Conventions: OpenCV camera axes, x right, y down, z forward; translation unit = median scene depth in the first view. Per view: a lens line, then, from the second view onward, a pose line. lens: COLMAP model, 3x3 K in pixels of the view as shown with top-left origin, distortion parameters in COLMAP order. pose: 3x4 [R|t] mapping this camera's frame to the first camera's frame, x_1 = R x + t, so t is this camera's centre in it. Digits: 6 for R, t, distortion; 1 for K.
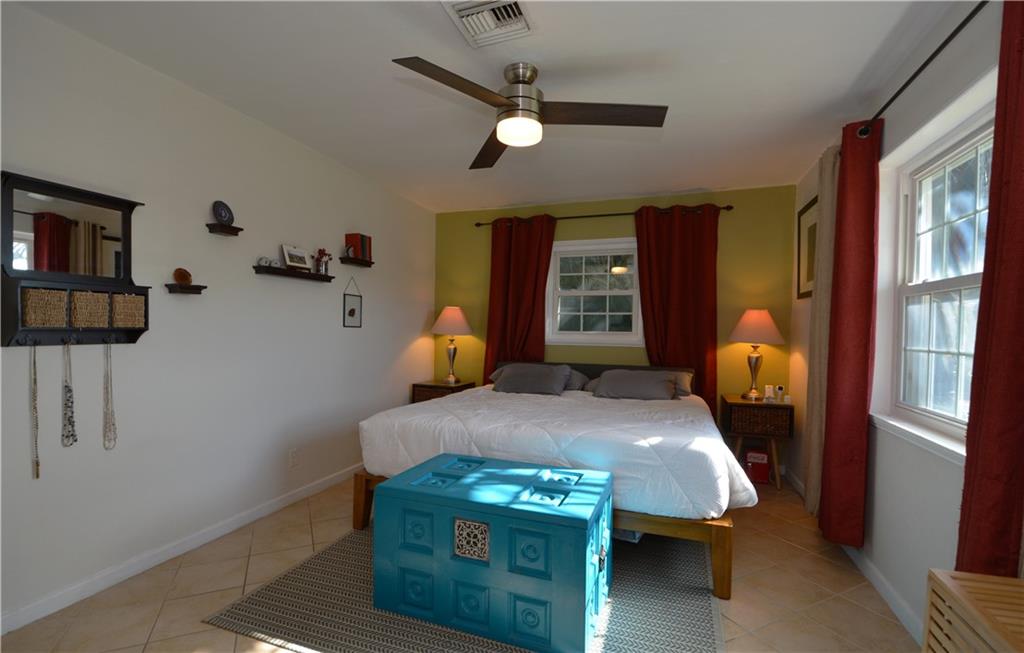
lens RADIAL K [[465.8, 0, 512.0], [0, 465.8, 326.5], [0, 0, 1]] dist [-0.001392, -0.000065]
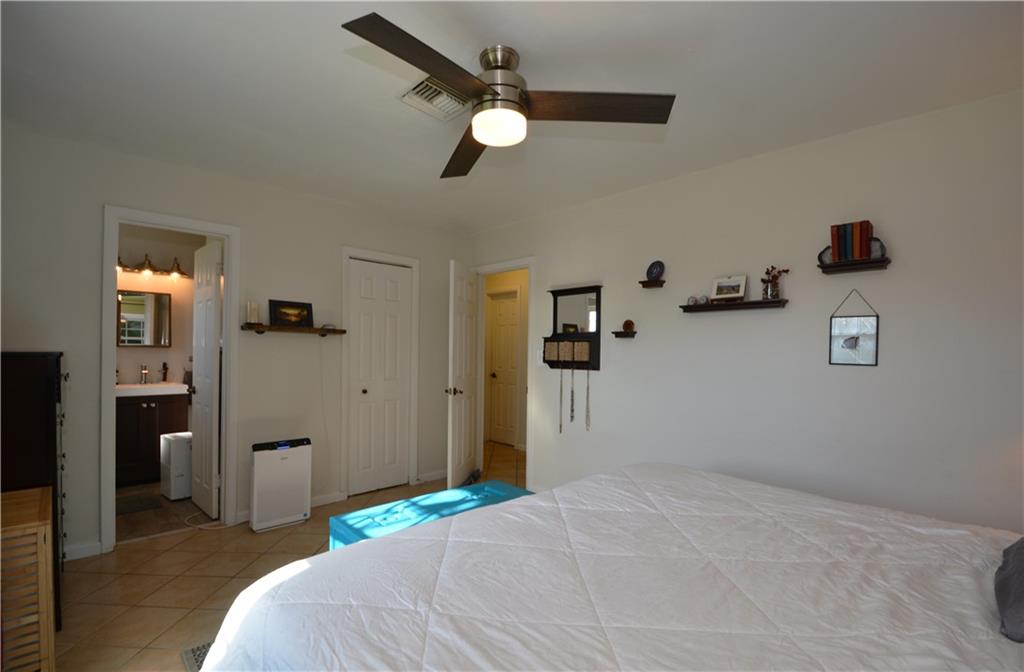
lens RADIAL K [[457.2, 0, 509.9], [0, 457.2, 353.1], [0, 0, 1]] dist [0.000035, -0.000238]
pose [[-0.444363, -0.015178, -0.895718, 0.445650], [-0.012497, 0.999864, -0.010743, -0.002453], [0.895760, 0.006420, -0.444493, 0.830340]]
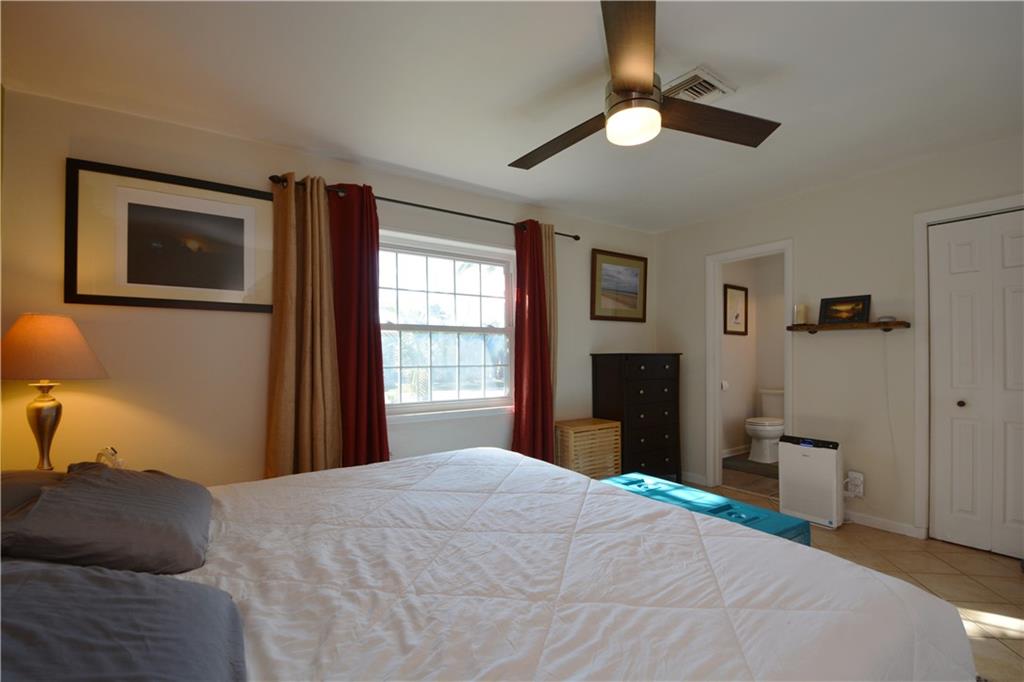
lens RADIAL K [[444.4, 0, 514.7], [0, 444.4, 352.4], [0, 0, 1]] dist [-0.000027, -0.014533]
pose [[-0.816919, -0.002898, 0.576745, -0.175601], [-0.006802, 0.999966, -0.004610, 0.002898], [-0.576712, -0.007689, -0.816911, 1.079559]]
